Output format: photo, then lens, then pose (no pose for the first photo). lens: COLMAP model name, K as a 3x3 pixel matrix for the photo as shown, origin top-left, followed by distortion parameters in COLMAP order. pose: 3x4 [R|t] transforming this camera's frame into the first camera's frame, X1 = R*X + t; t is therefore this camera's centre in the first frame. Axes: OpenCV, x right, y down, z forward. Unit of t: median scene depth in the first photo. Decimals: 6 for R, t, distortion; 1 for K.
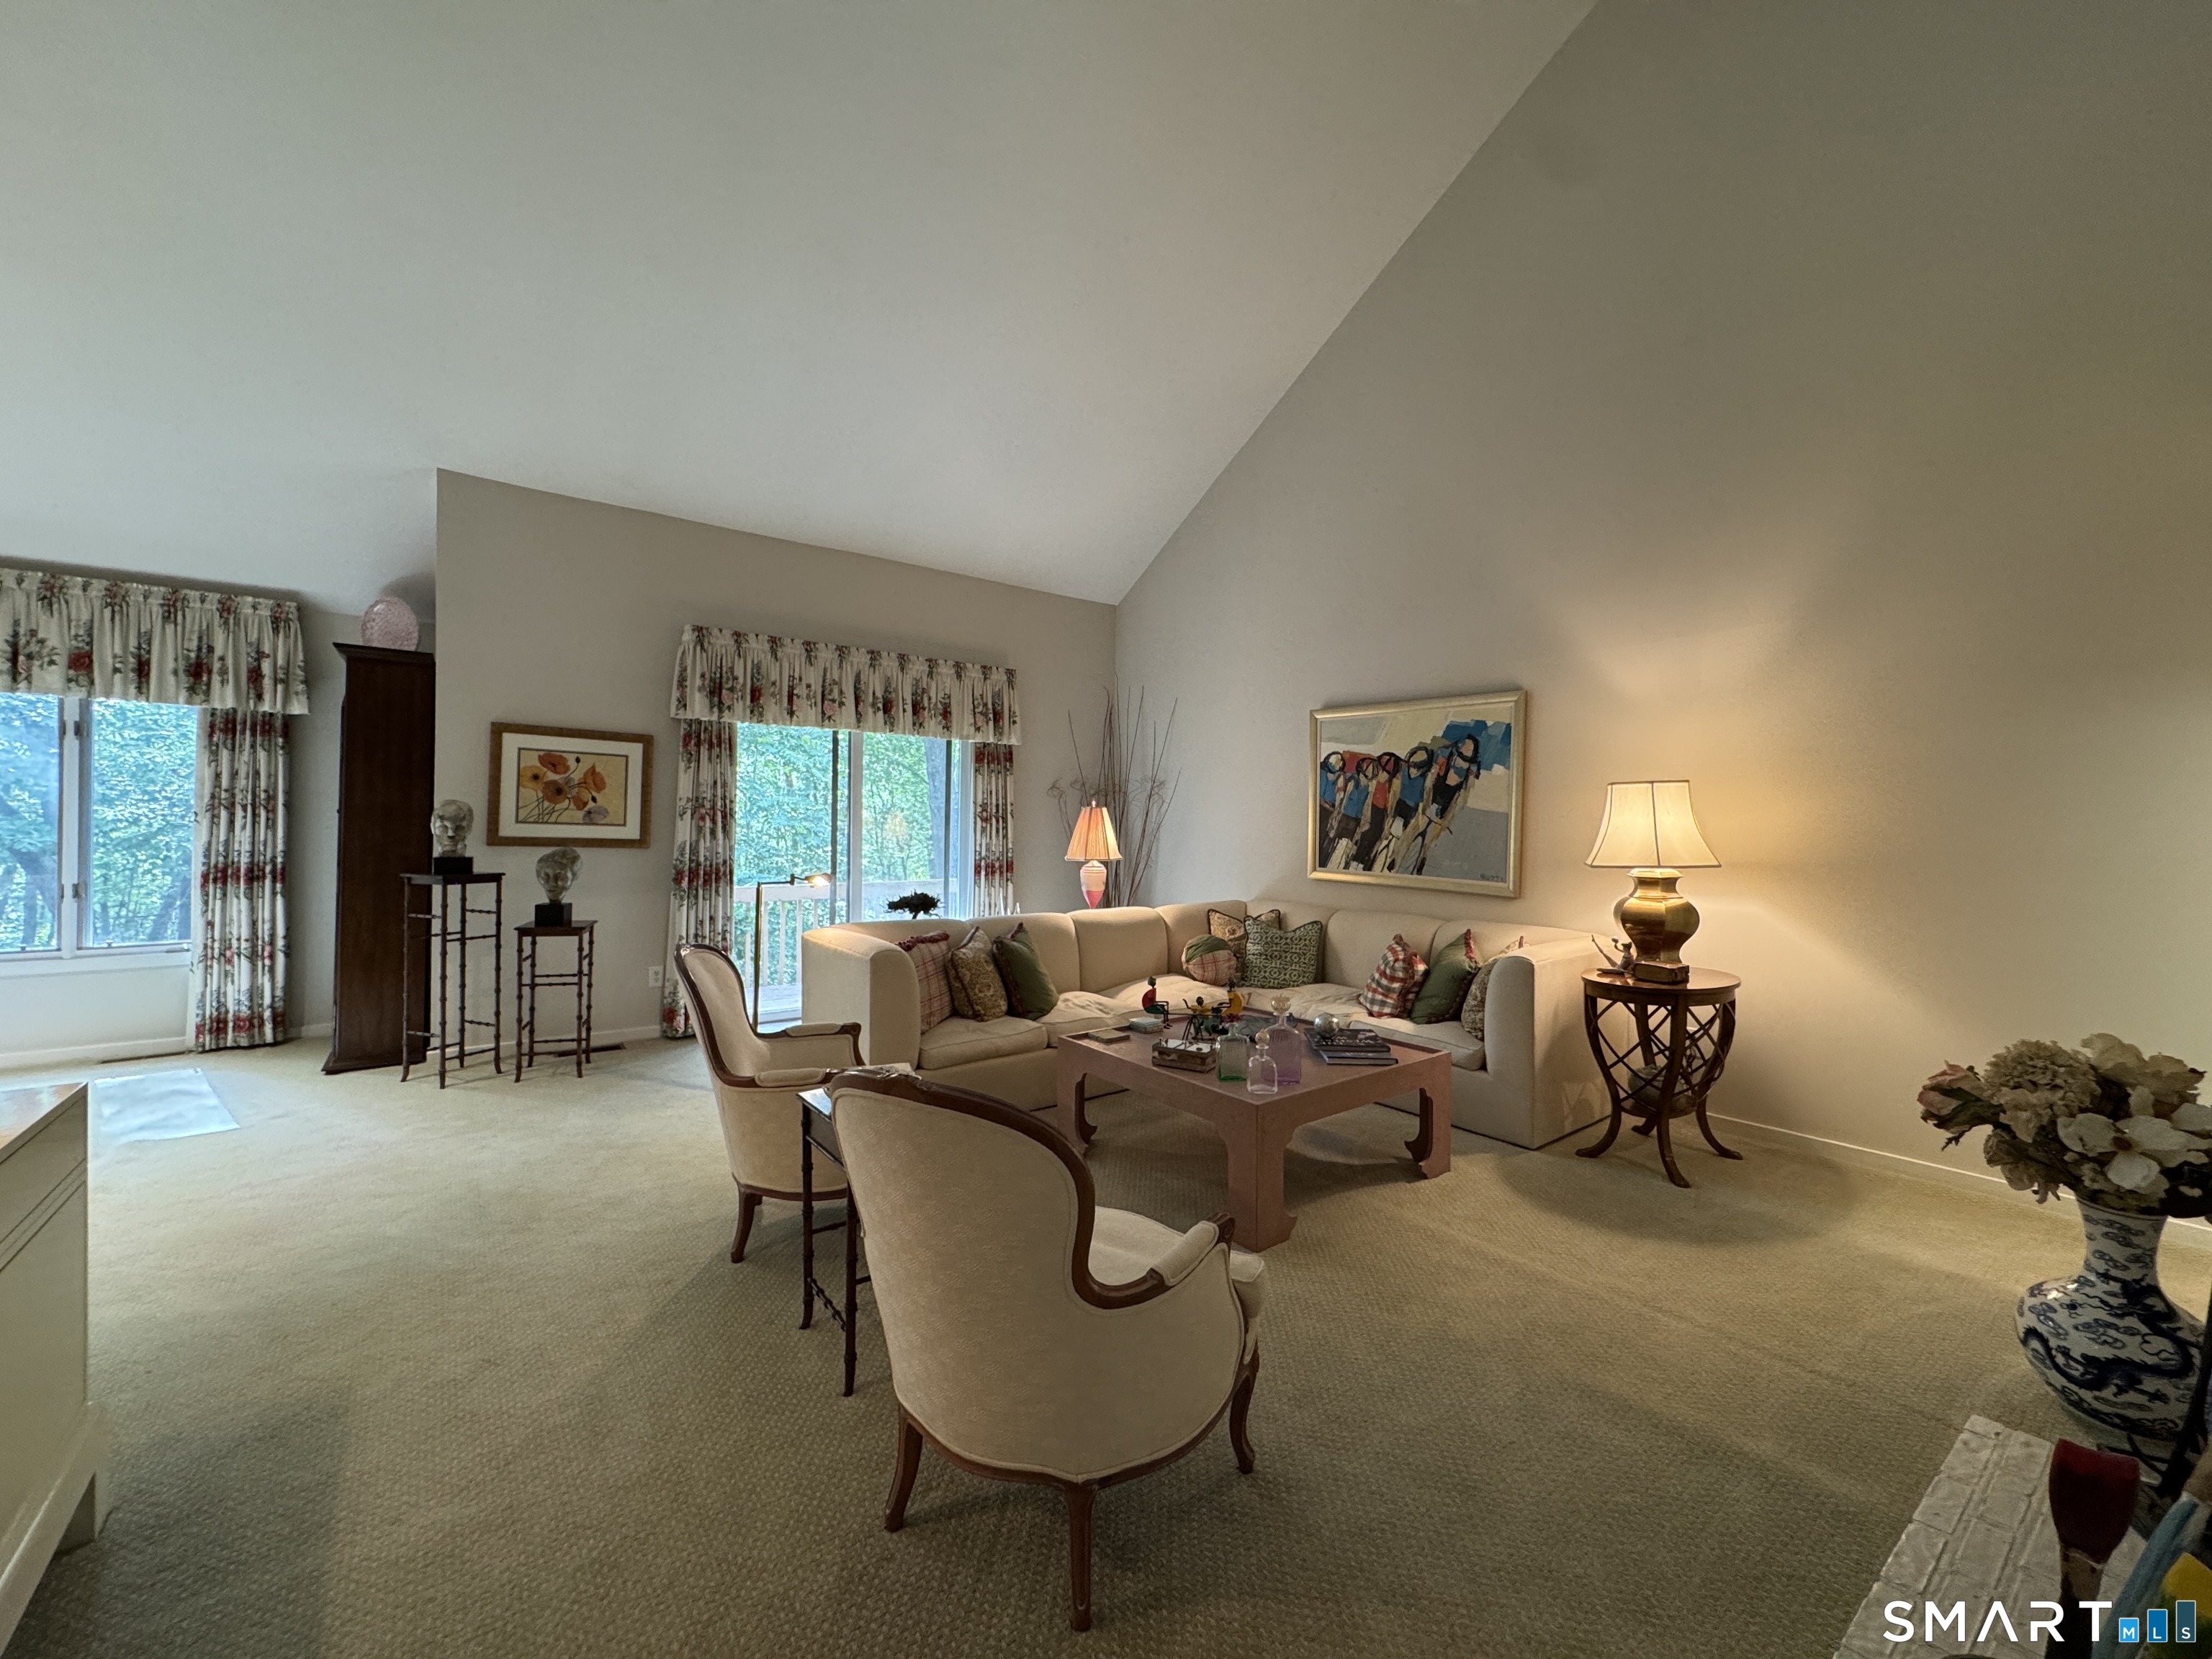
lens RADIAL K [[883.3, 0, 1101.4], [0, 883.3, 824.7], [0, 0, 1]] dist [-0.002810, -0.000415]
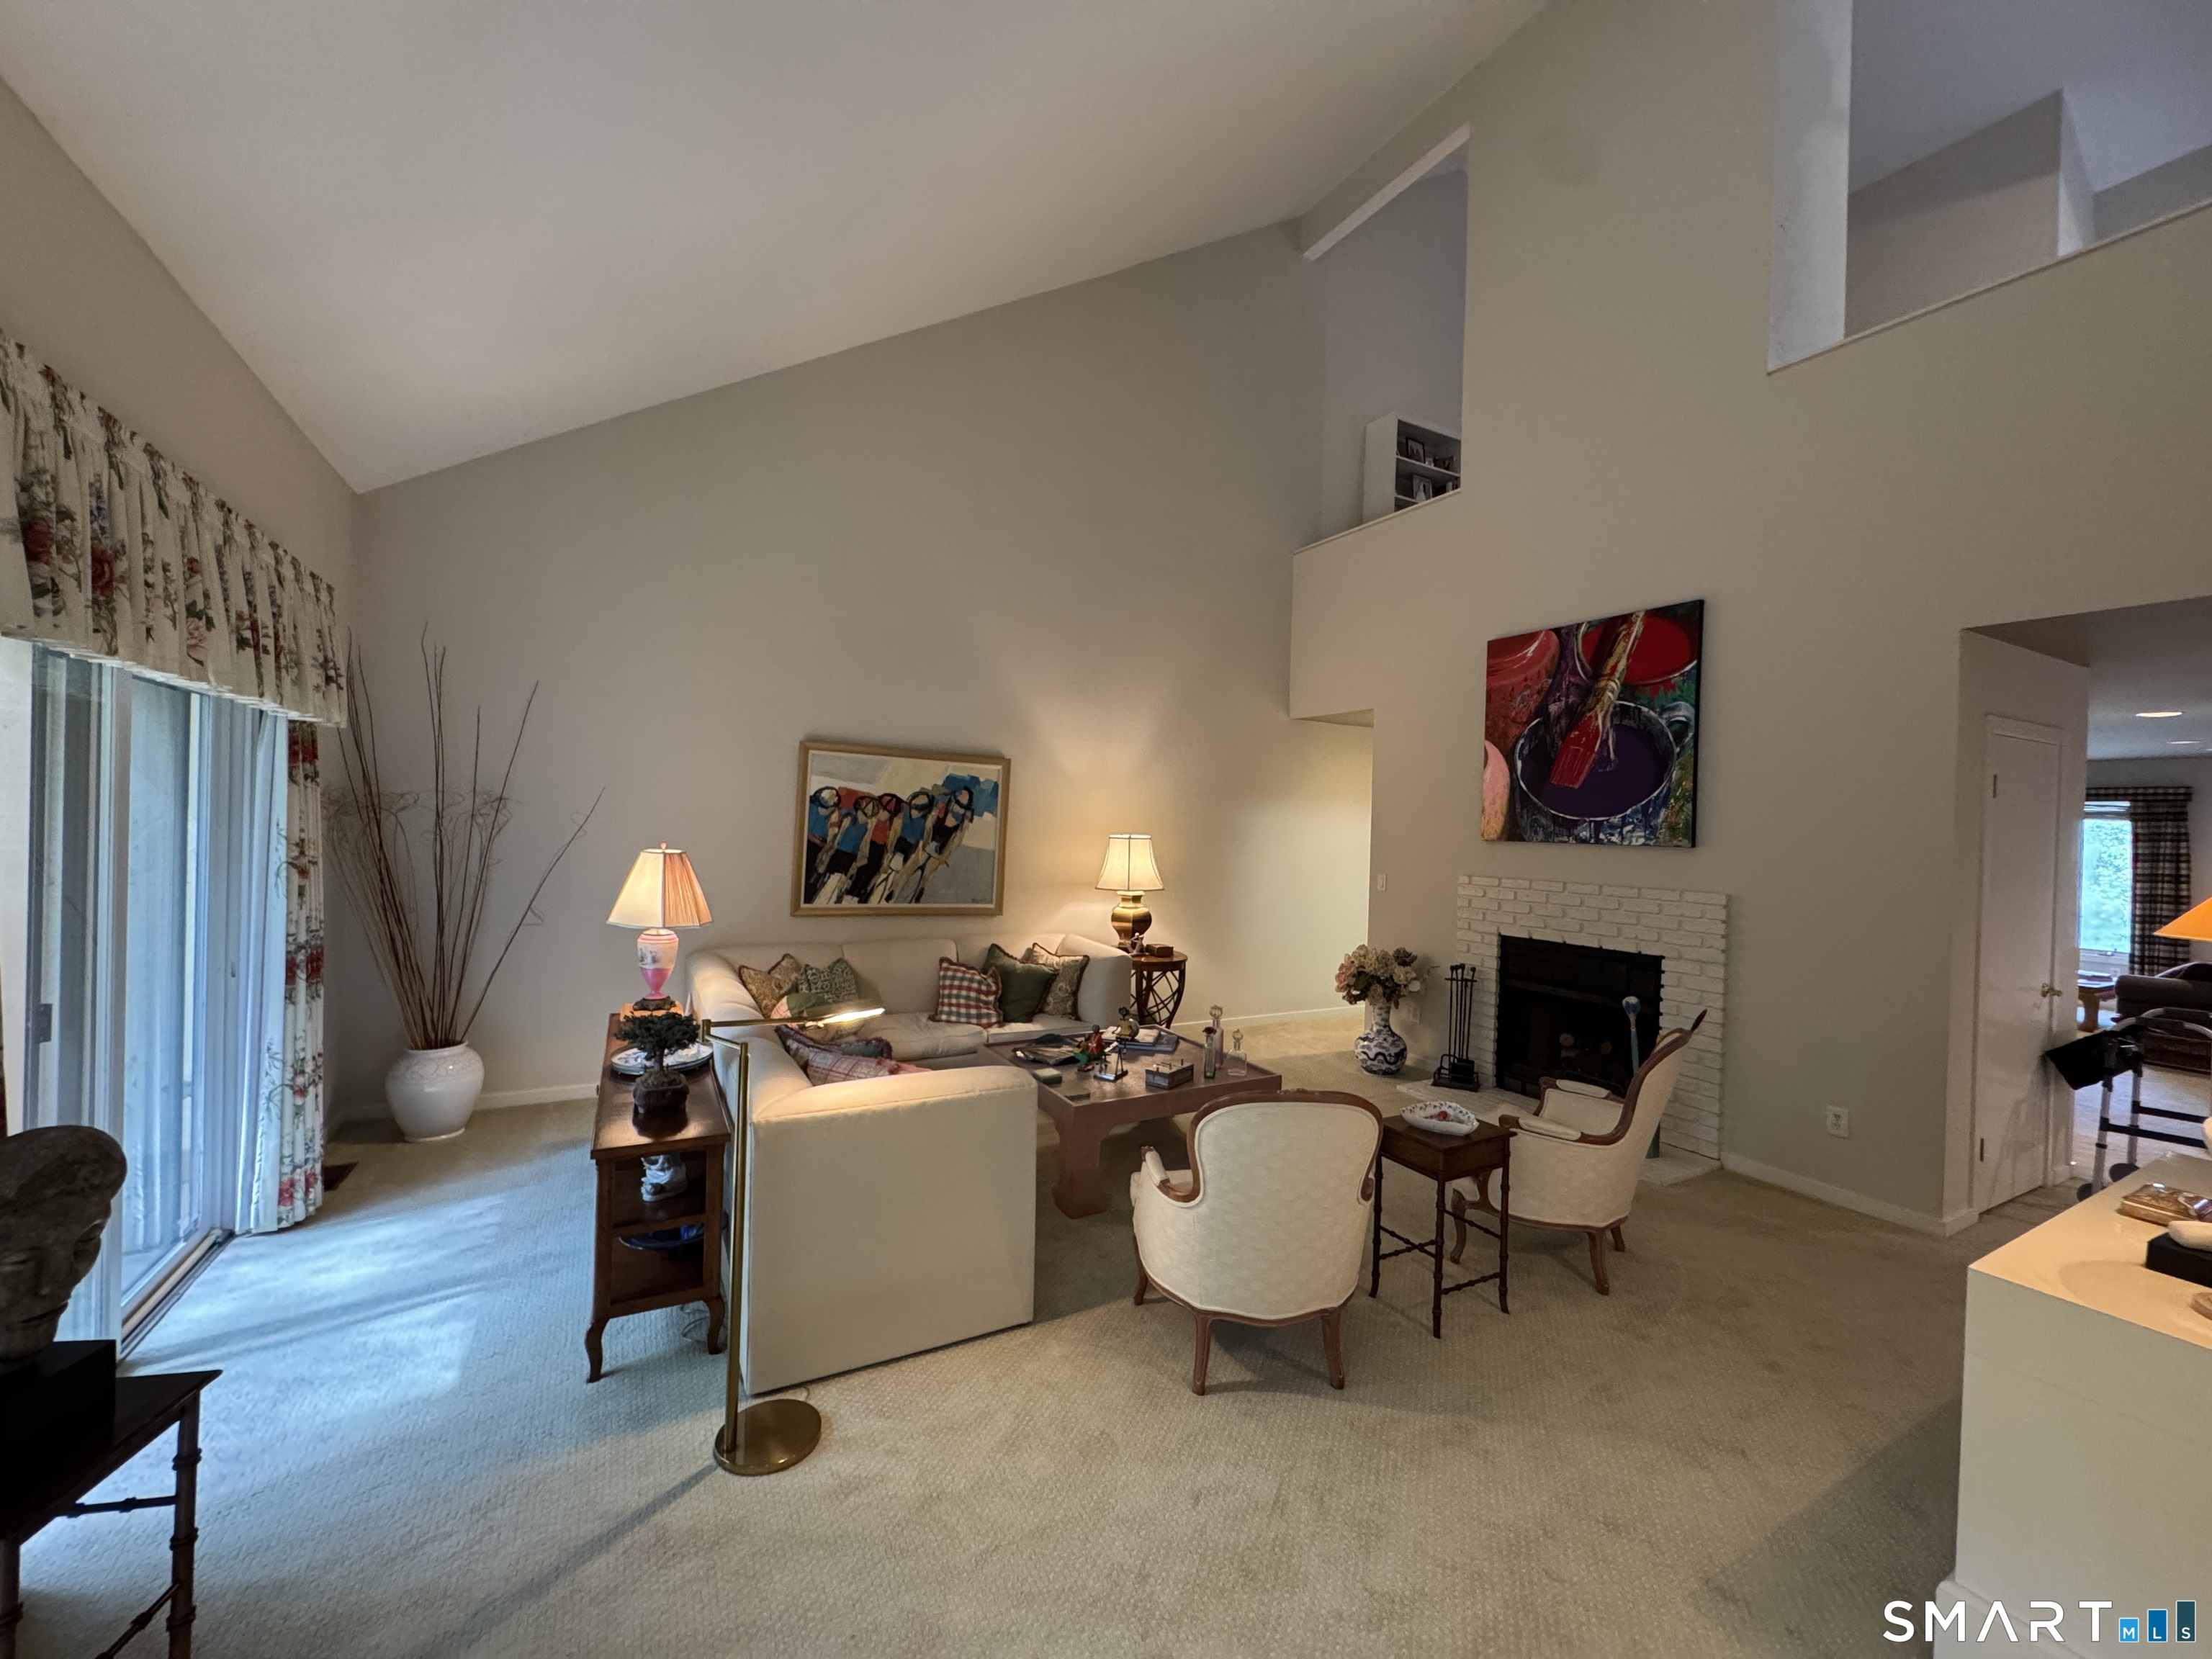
lens RADIAL K [[883.3, 0, 1111.2], [0, 883.3, 820.7], [0, 0, 1]] dist [-0.002810, -0.000415]
pose [[0.136210, -0.005351, 0.990665, -0.730294], [-0.027394, 0.999583, 0.009166, -0.066773], [-0.990301, -0.028386, 0.136007, 0.588588]]
